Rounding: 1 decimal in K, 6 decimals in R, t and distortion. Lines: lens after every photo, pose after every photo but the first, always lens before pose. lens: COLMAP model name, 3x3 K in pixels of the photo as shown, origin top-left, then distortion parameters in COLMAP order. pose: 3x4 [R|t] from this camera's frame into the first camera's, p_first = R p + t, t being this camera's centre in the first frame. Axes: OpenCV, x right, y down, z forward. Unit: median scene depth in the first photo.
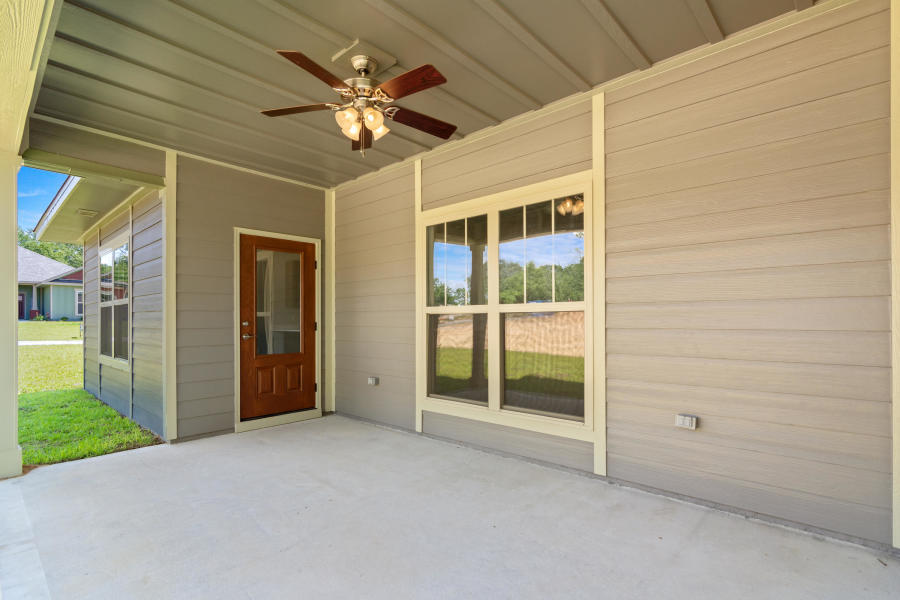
lens RADIAL K [[437.9, 0, 450.9], [0, 437.9, 316.3], [0, 0, 1]] dist [-0.029344, 0.000131]
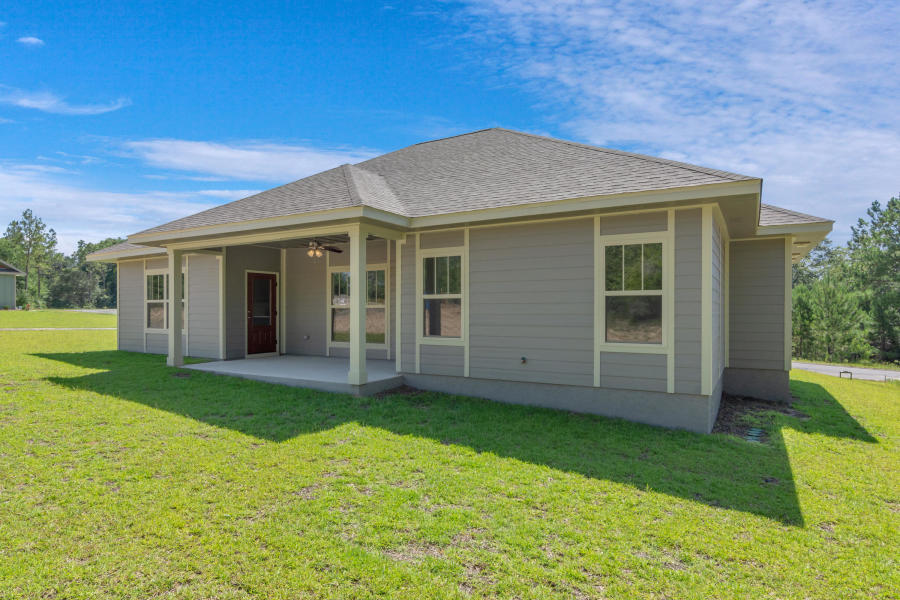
lens RADIAL K [[489.7, 0, 456.1], [0, 489.7, 305.3], [0, 0, 1]] dist [-0.001622, 0.000013]
pose [[0.975560, 0.003137, 0.219712, 0.020126], [-0.004089, 0.999984, 0.003876, -0.028453], [-0.219696, -0.004680, 0.975557, -1.549947]]
